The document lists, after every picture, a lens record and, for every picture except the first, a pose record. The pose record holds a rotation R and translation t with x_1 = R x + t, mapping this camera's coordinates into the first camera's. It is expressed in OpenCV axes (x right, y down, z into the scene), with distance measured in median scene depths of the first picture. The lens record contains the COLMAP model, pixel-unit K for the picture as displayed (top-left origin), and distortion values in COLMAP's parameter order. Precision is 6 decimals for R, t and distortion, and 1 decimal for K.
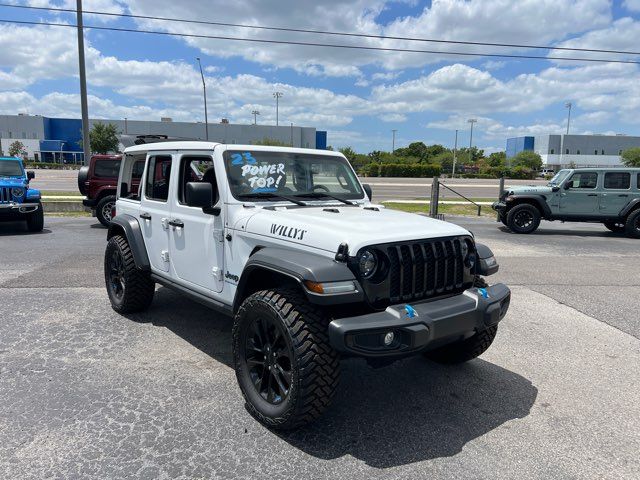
lens RADIAL K [[483.9, 0, 323.5], [0, 483.9, 243.1], [0, 0, 1]] dist [0.009162, -0.003922]
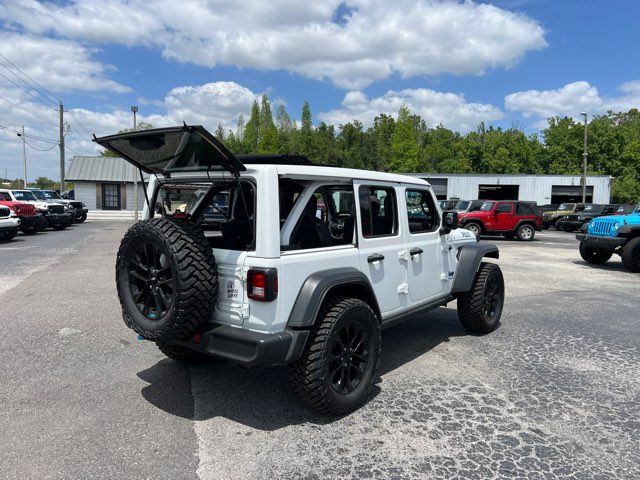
lens RADIAL K [[484.2, 0, 320.0], [0, 484.2, 240.0], [0, 0, 1]] dist [0.009566, -0.007394]
pose [[-0.205435, -0.108247, 0.972666, -1.409464], [0.121639, 0.983334, 0.135126, -0.257235], [-0.971082, 0.146074, -0.188844, 1.524274]]
